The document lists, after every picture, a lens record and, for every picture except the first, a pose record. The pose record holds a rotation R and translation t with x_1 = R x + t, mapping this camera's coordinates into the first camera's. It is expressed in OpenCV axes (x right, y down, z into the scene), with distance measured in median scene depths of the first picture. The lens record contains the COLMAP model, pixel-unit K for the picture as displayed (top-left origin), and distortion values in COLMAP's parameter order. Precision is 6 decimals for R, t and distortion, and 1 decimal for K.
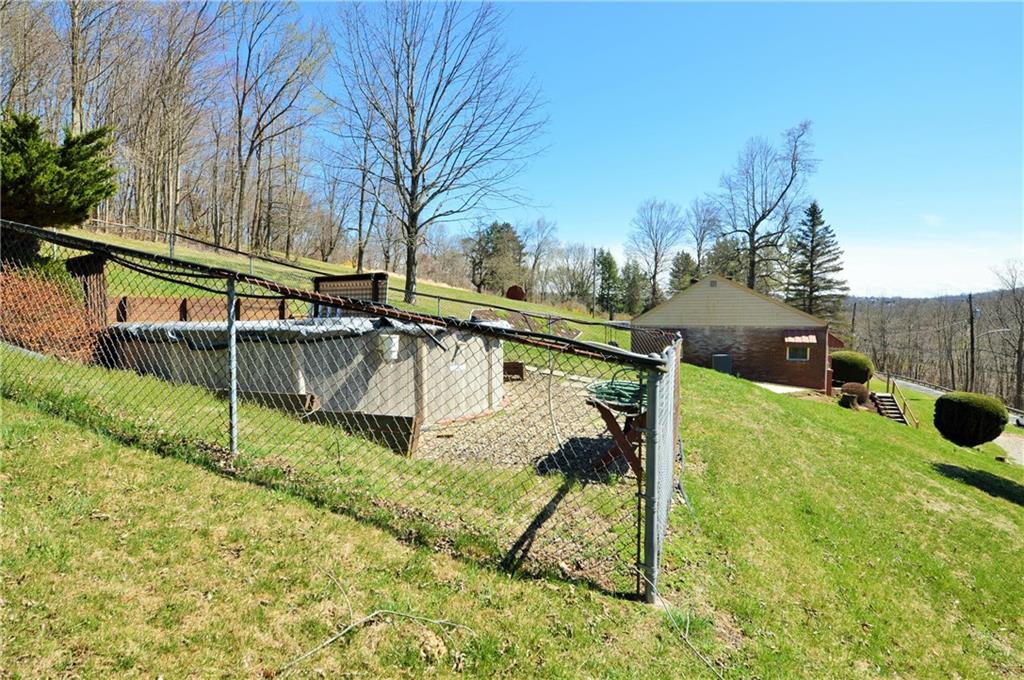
lens RADIAL K [[554.3, 0, 509.7], [0, 554.3, 337.1], [0, 0, 1]] dist [0.014873, -0.021815]
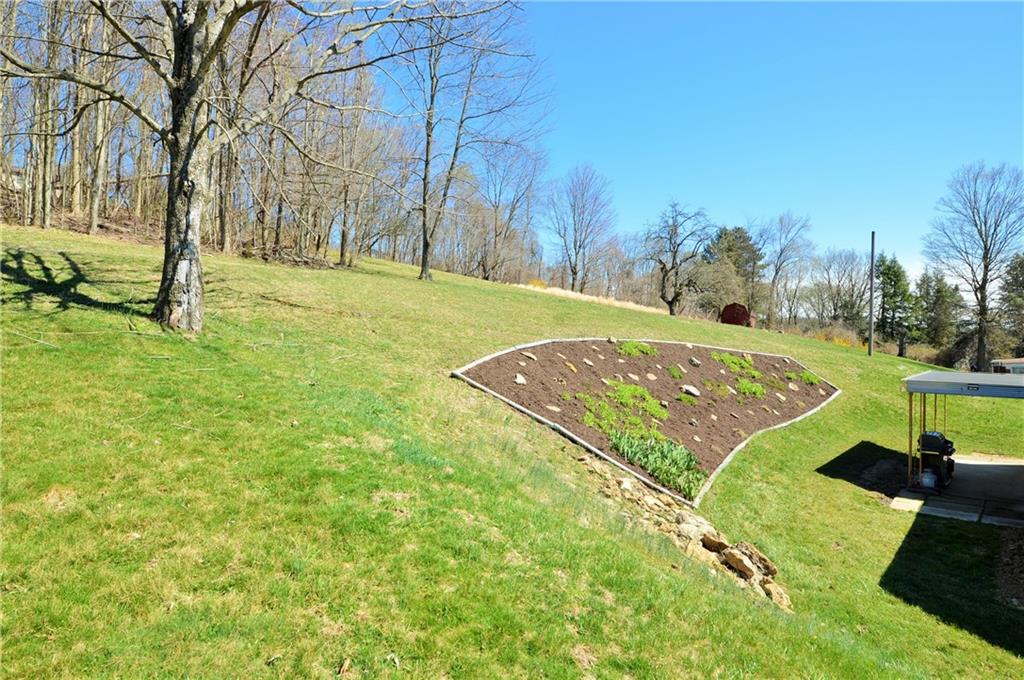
lens RADIAL K [[554.3, 0, 514.7], [0, 554.3, 334.4], [0, 0, 1]] dist [0.014873, -0.021815]
pose [[0.913853, 0.004419, -0.406022, 0.025106], [-0.026348, 0.998479, -0.048435, -0.009183], [0.405190, 0.054961, 0.912579, 0.168780]]
